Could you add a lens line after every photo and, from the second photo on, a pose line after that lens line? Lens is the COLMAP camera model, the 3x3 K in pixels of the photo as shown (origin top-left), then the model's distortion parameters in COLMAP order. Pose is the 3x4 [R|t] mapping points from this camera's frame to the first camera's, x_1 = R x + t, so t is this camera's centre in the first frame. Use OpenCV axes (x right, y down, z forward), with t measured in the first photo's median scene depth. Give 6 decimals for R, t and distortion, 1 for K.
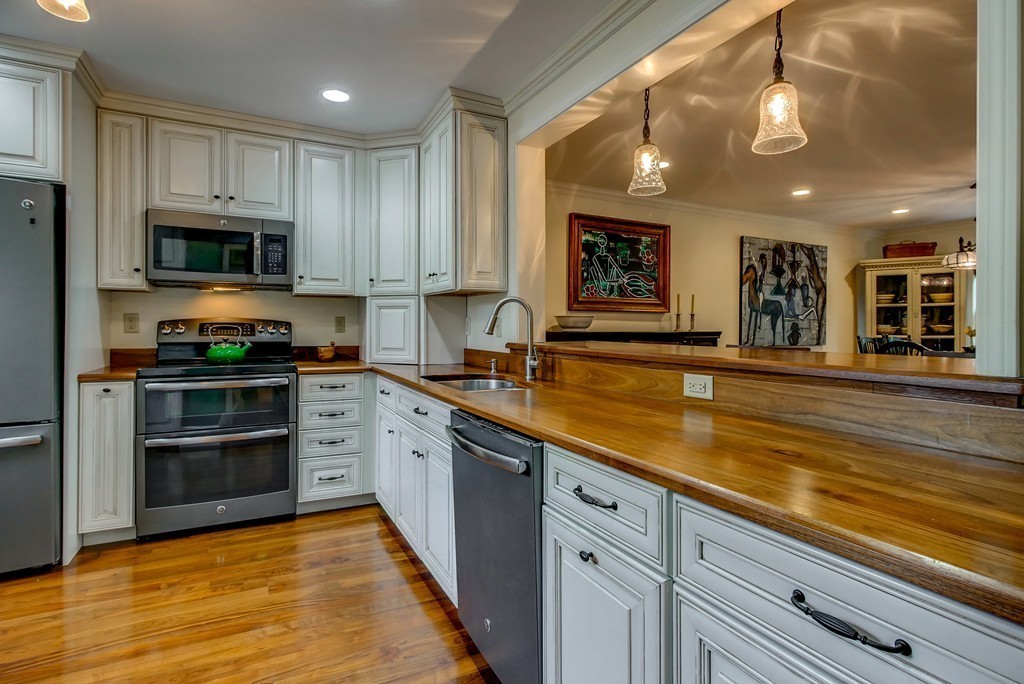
lens RADIAL K [[505.2, 0, 516.4], [0, 505.2, 333.0], [0, 0, 1]] dist [0.001922, 0.000609]
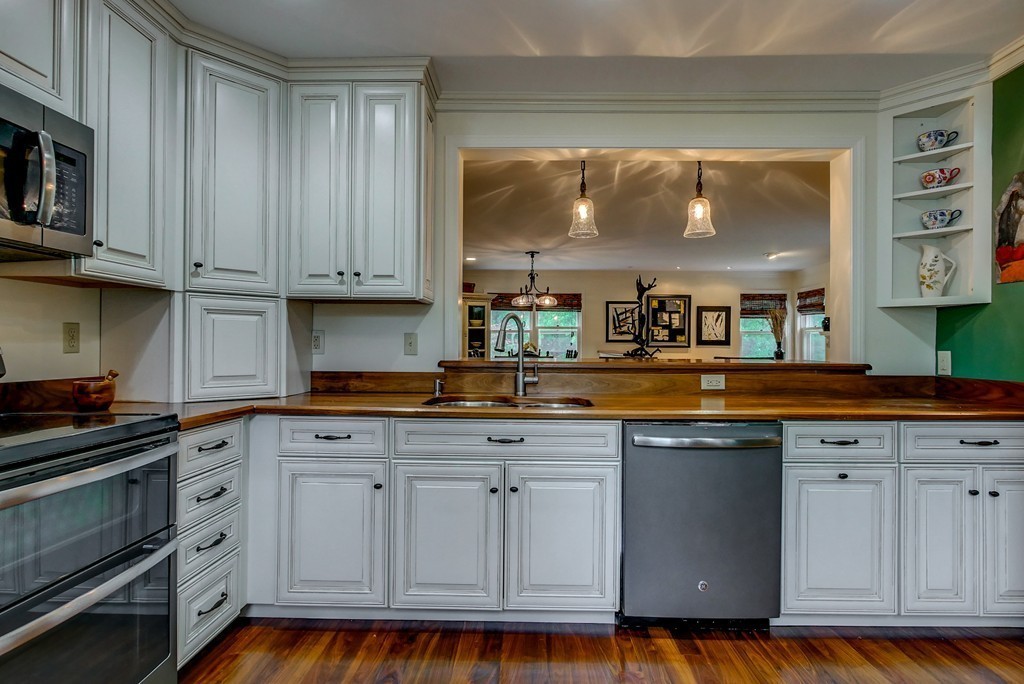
lens RADIAL K [[518.3, 0, 514.2], [0, 518.3, 348.0], [0, 0, 1]] dist [-0.004015, -0.000550]
pose [[0.482333, -0.004649, 0.875976, -0.400187], [0.006404, 0.999978, 0.001781, -0.002495], [-0.875964, 0.004751, 0.482352, 0.227343]]
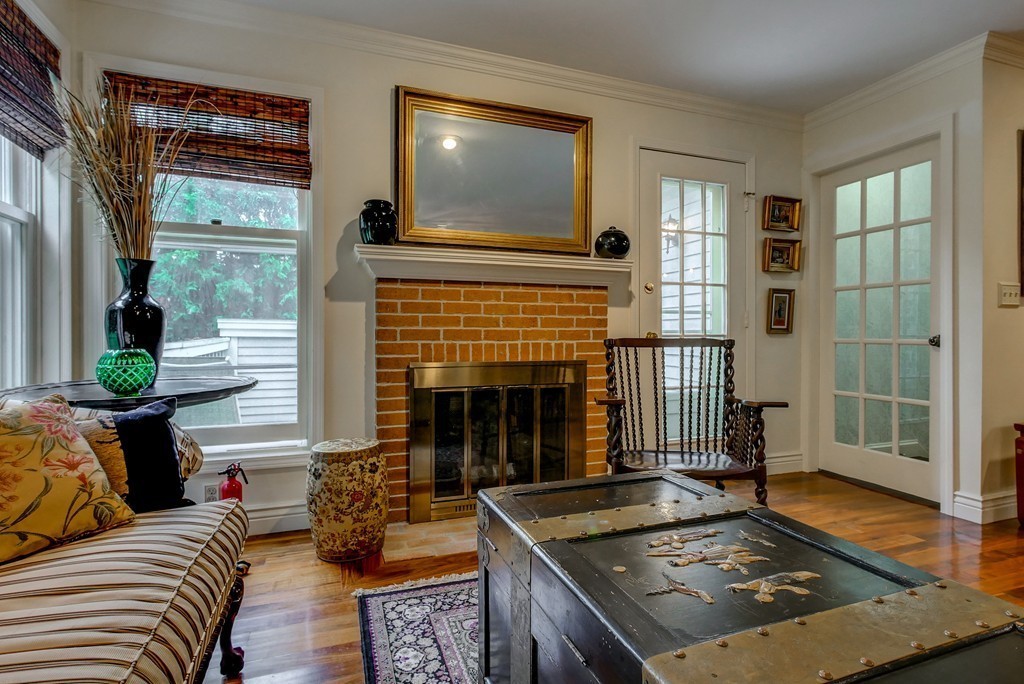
lens RADIAL K [[505.2, 0, 516.4], [0, 505.2, 333.0], [0, 0, 1]] dist [0.001922, 0.000609]
pose [[-0.991854, 0.000309, 0.127380, 1.048130], [0.001490, 0.999957, 0.009178, 0.029483], [-0.127372, 0.009293, -0.991812, 0.565139]]
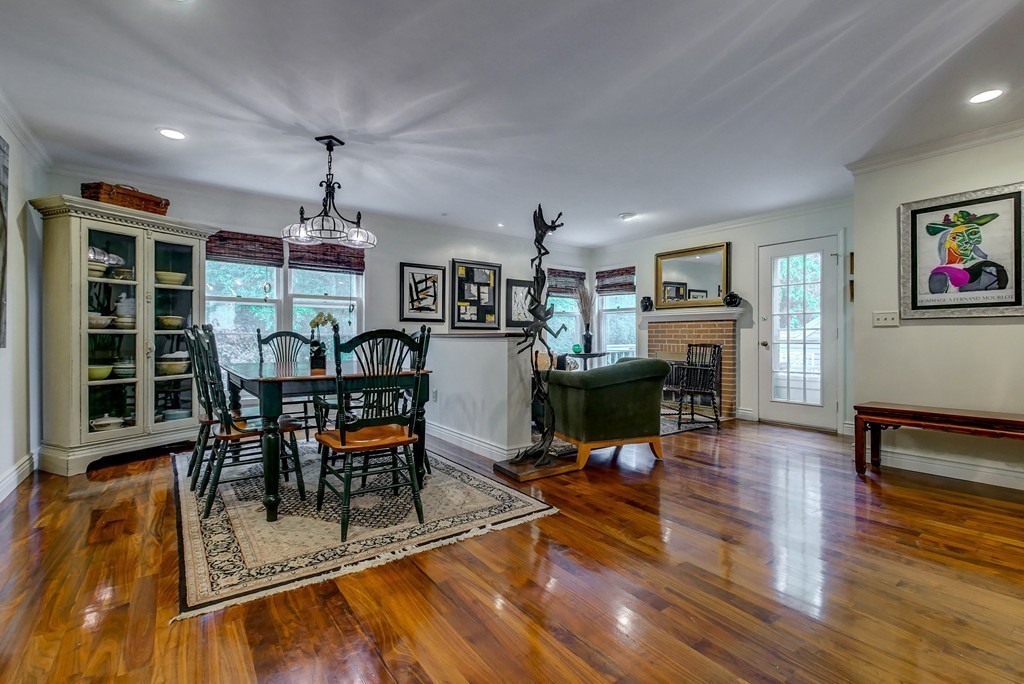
lens RADIAL K [[471.3, 0, 520.0], [0, 471.3, 339.4], [0, 0, 1]] dist [-0.000248, -0.000129]
pose [[-0.157357, -0.005700, 0.987525, 0.101599], [0.009556, 0.999928, 0.007295, 0.018559], [-0.987496, 0.010585, -0.157291, 0.659264]]
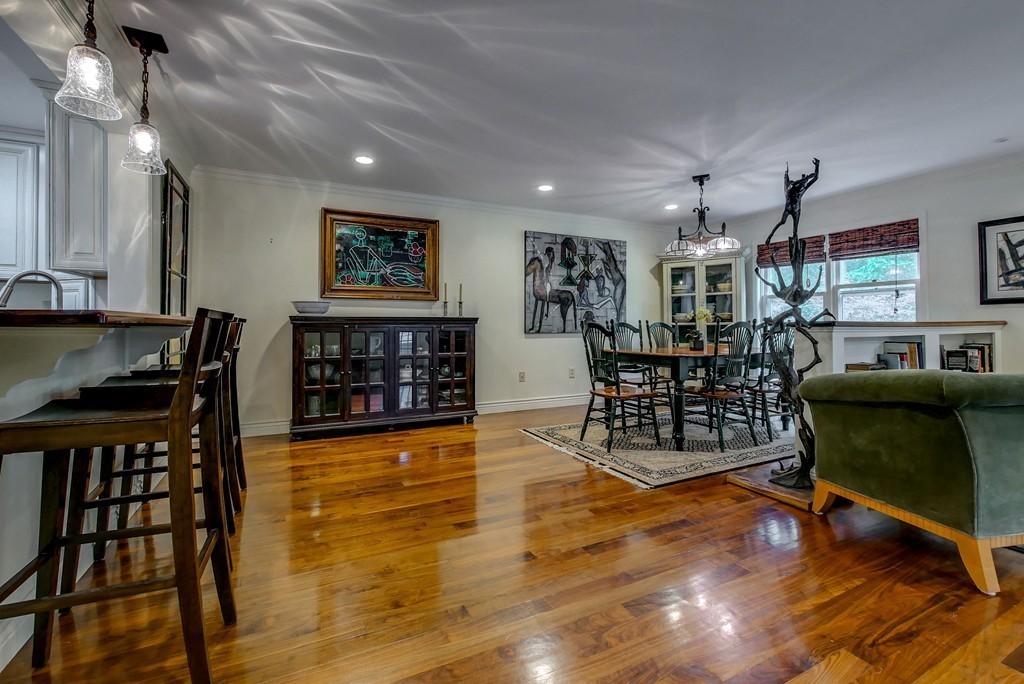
lens RADIAL K [[447.7, 0, 510.5], [0, 447.7, 324.0], [0, 0, 1]] dist [0.000710, 0.000174]
pose [[0.999726, -0.003879, -0.023106, 0.434462], [0.003502, 0.999861, -0.016324, 0.023593], [0.023166, 0.016238, 0.999600, 0.041739]]
